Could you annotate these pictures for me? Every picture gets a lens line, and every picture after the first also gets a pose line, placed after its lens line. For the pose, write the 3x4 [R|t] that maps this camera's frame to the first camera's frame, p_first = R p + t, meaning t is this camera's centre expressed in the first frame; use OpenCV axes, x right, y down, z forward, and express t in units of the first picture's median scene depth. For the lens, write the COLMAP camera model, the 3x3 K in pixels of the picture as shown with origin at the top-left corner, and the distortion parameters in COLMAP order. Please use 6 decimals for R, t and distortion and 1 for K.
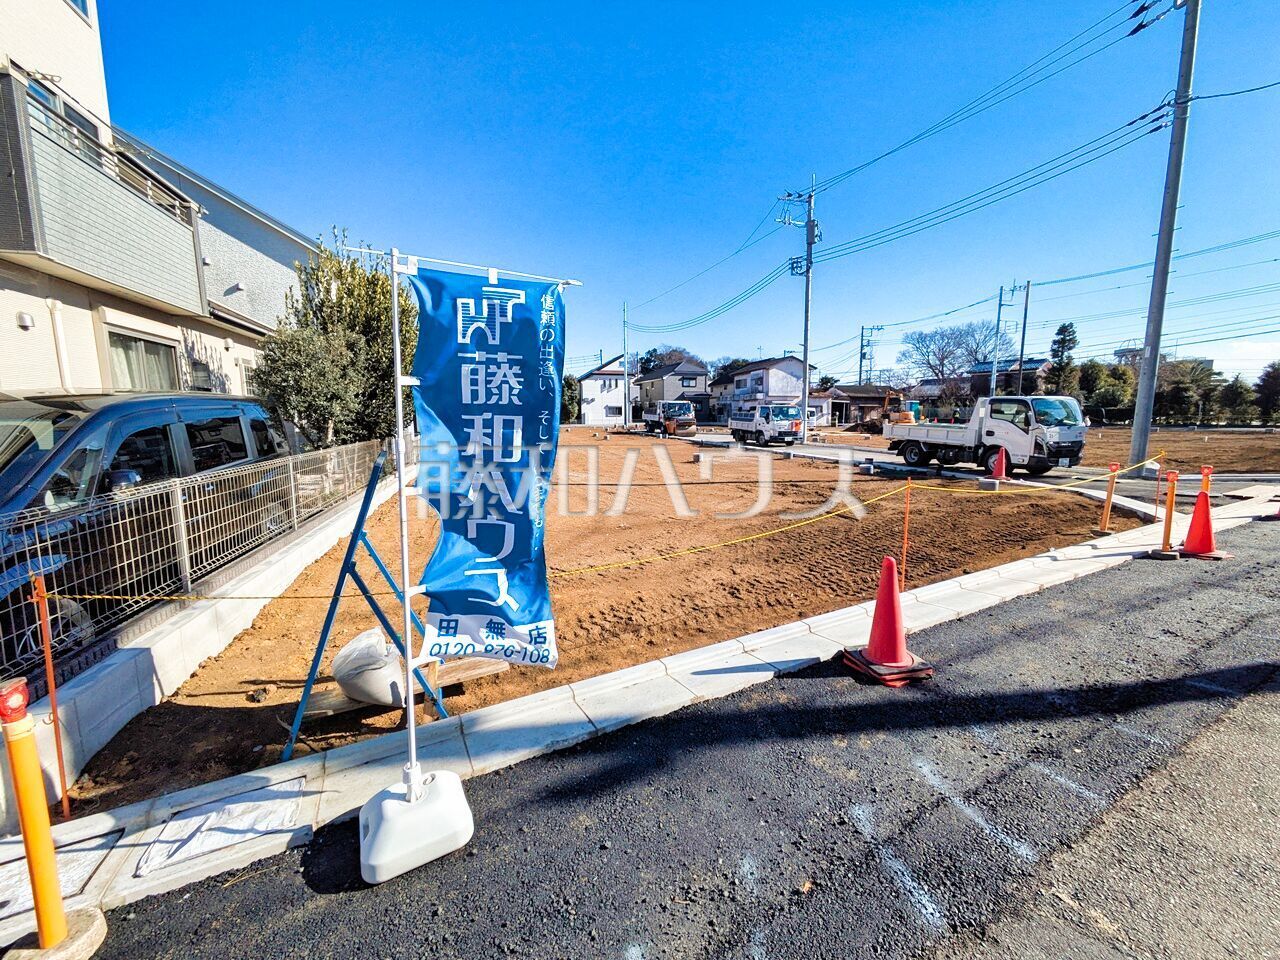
lens RADIAL K [[504.7, 0, 642.1], [0, 504.7, 478.8], [0, 0, 1]] dist [-0.001960, 0.004153]
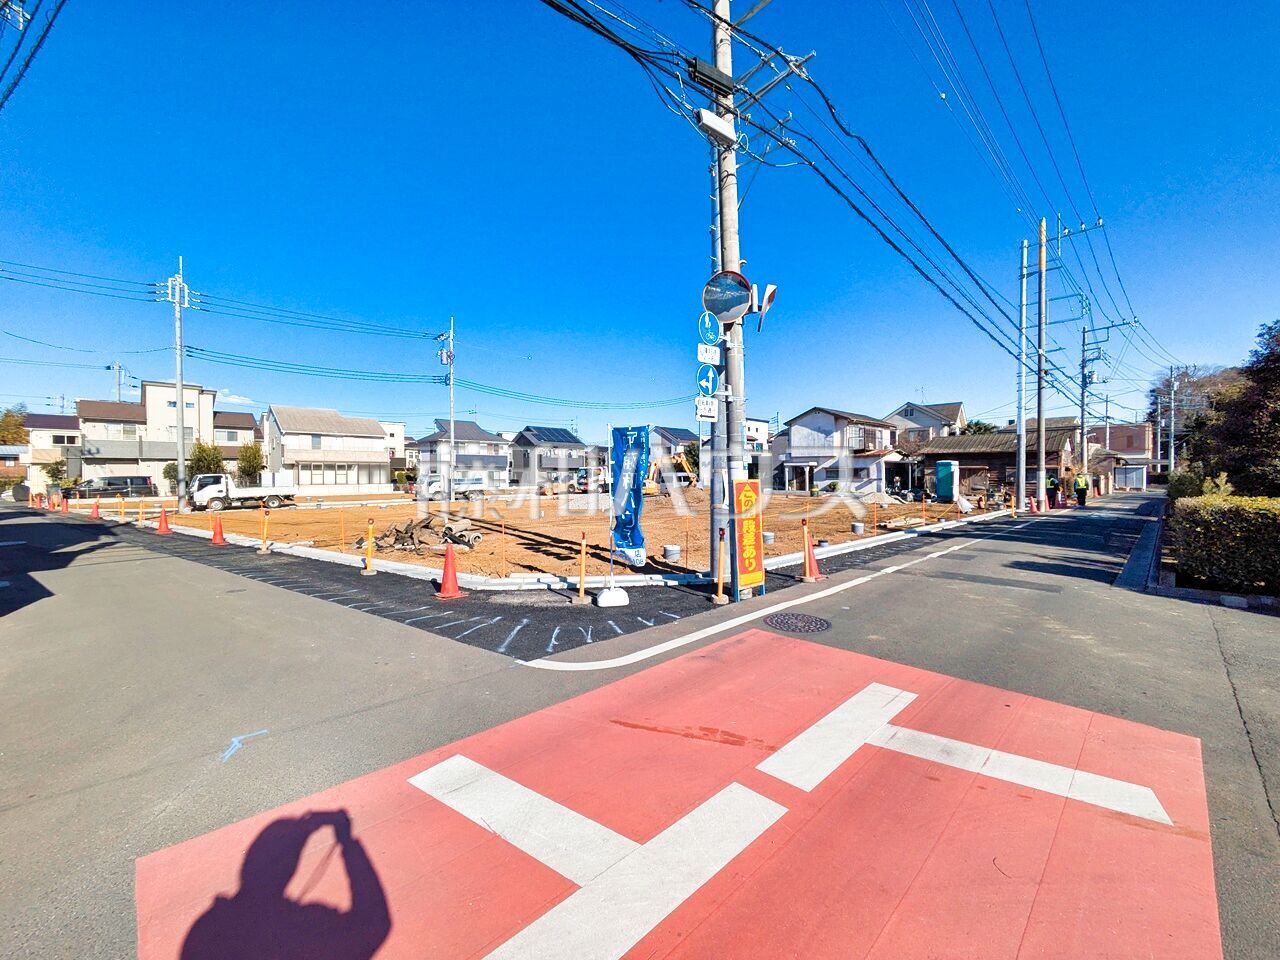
lens RADIAL K [[504.1, 0, 641.9], [0, 504.1, 477.3], [0, 0, 1]] dist [0.000262, -0.000023]
pose [[0.471379, 0.013845, -0.881822, 0.830779], [-0.113542, 0.992509, -0.045111, -0.062220], [0.874592, 0.121388, 0.469419, 0.376015]]
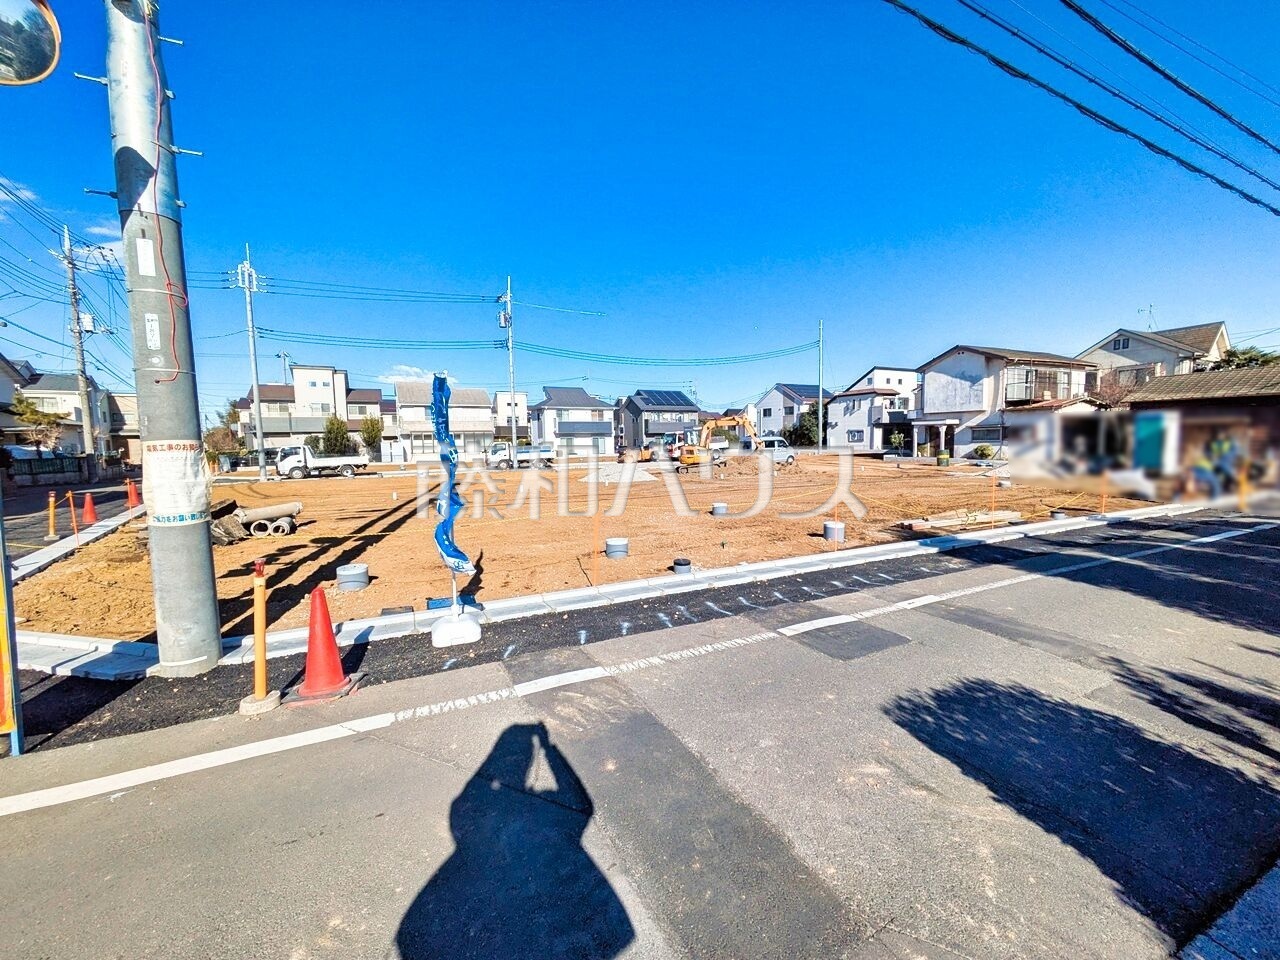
lens RADIAL K [[504.7, 0, 642.1], [0, 504.7, 478.8], [0, 0, 1]] dist [-0.001960, 0.004153]
pose [[0.169101, 0.081444, -0.982228, 0.792591], [-0.108711, 0.992041, 0.063542, -0.079787], [0.979585, 0.096034, 0.176609, 0.514363]]
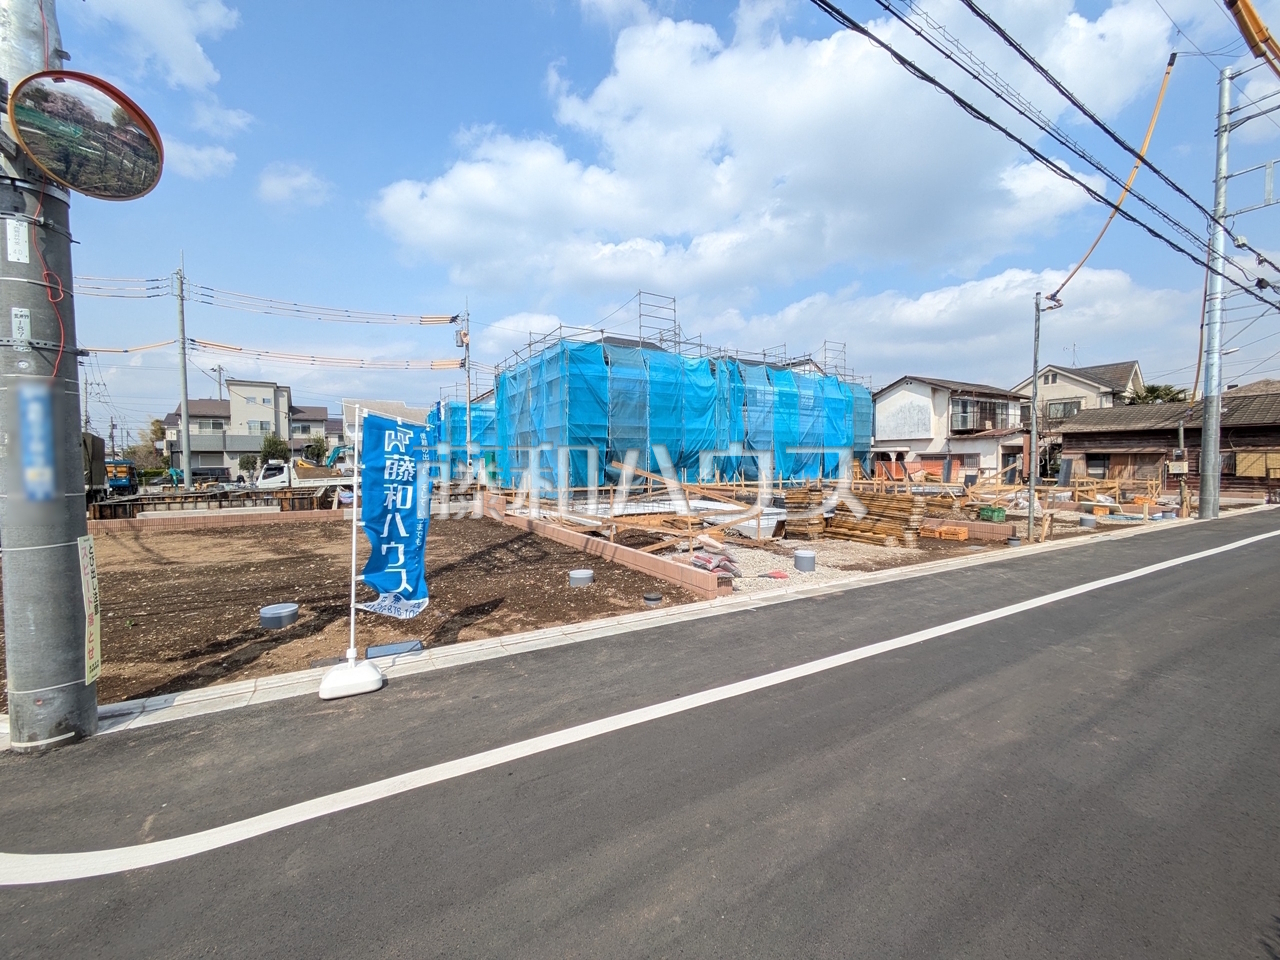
lens RADIAL K [[504.8, 0, 642.5], [0, 504.8, 478.4], [0, 0, 1]] dist [0.001624, 0.000544]
pose [[0.249746, 0.037034, -0.967603, 0.784533], [-0.116792, 0.993125, 0.007866, -0.080162], [0.961242, 0.111044, 0.252355, 0.513245]]
